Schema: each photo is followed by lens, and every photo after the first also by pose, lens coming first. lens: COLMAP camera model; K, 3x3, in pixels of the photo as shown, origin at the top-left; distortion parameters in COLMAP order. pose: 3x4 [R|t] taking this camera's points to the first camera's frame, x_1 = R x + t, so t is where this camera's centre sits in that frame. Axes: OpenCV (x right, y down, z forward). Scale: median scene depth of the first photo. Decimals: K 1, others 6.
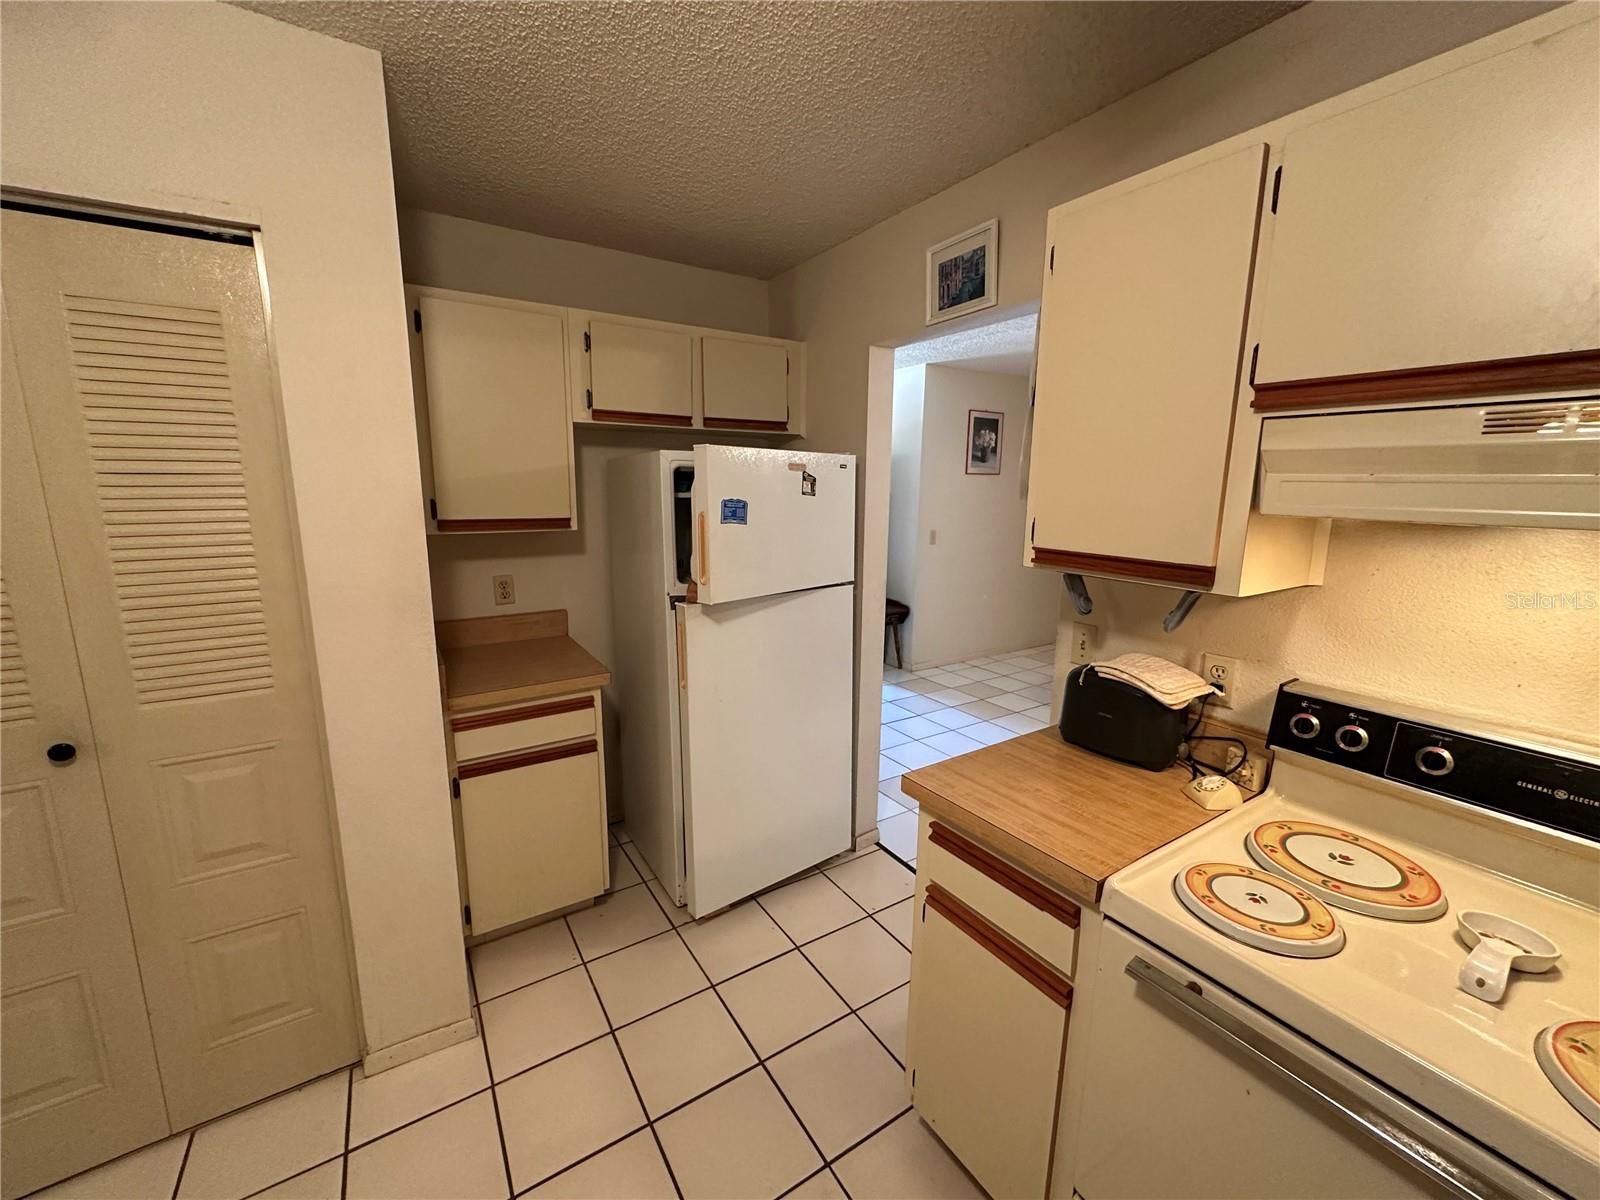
lens RADIAL K [[637.3, 0, 795.6], [0, 637.3, 594.8], [0, 0, 1]] dist [0.002369, 0.000016]
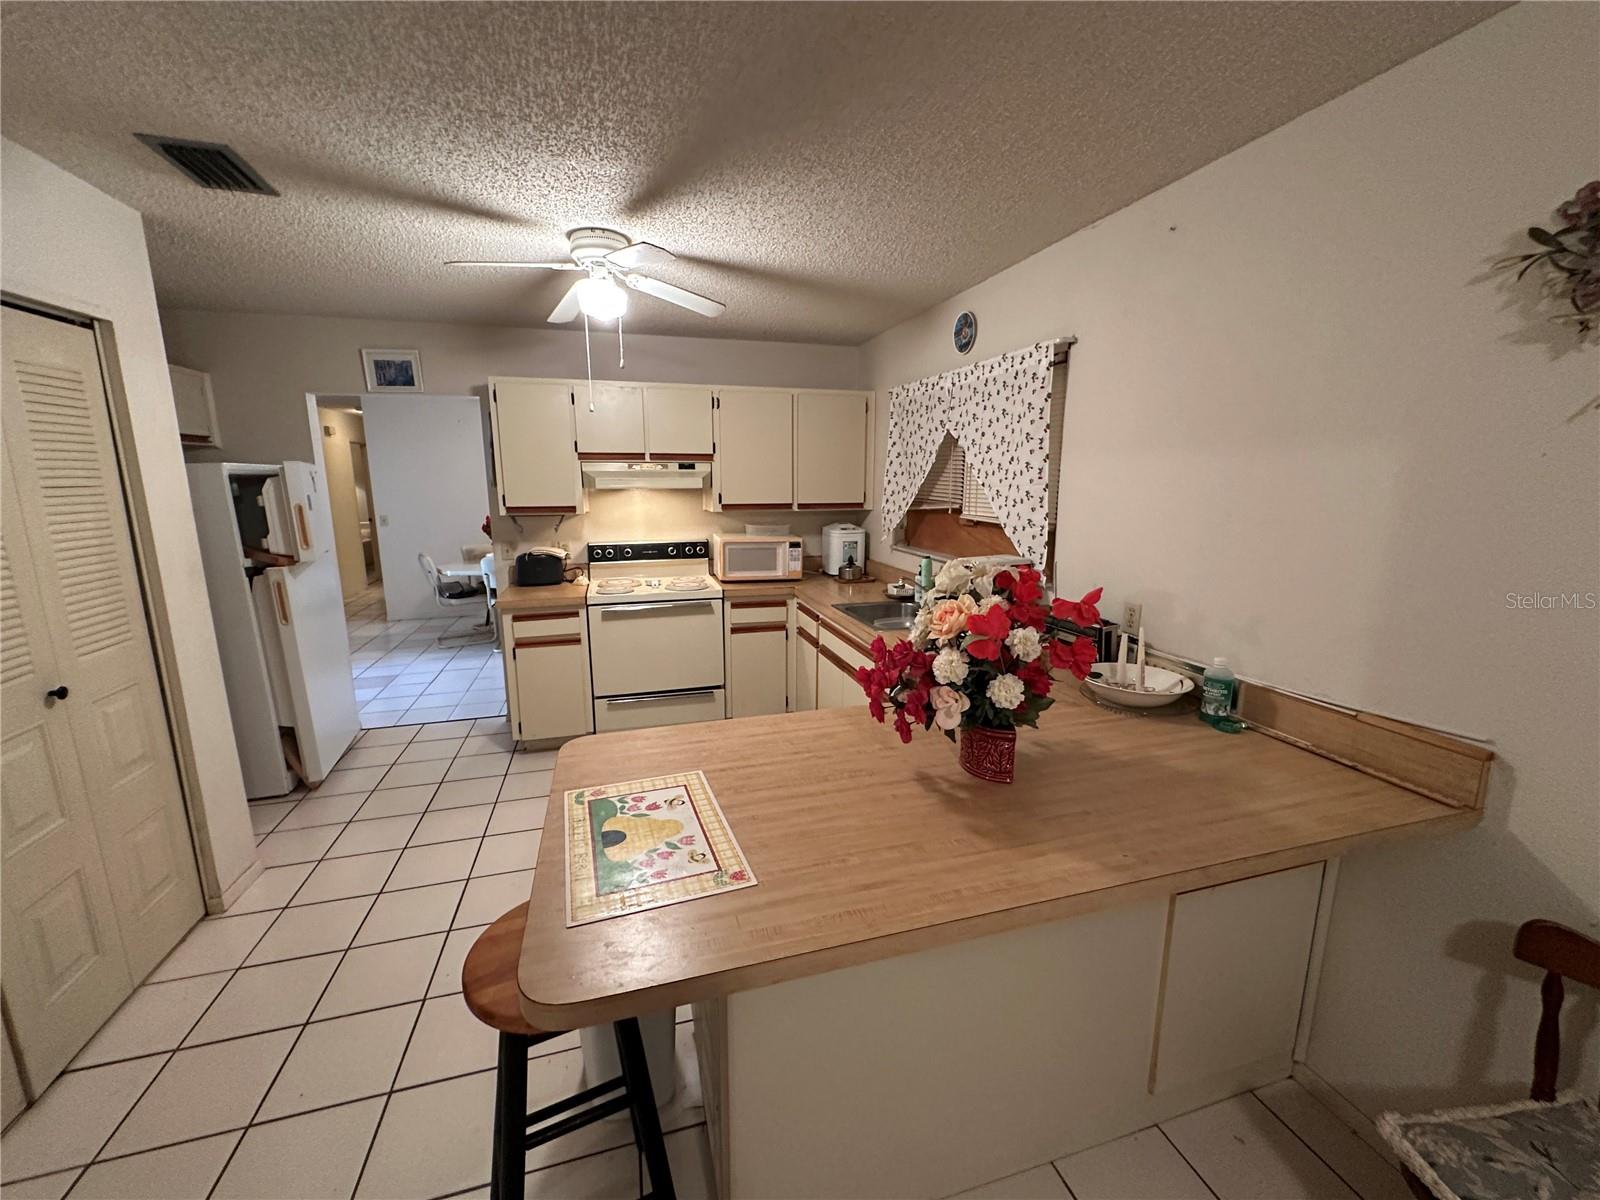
lens RADIAL K [[637.3, 0, 801.3], [0, 637.3, 601.2], [0, 0, 1]] dist [0.002369, 0.000016]
pose [[0.286332, -0.195716, 0.937928, -1.837579], [0.180126, 0.972456, 0.147932, 0.132544], [-0.941047, 0.126587, 0.313699, -0.891789]]
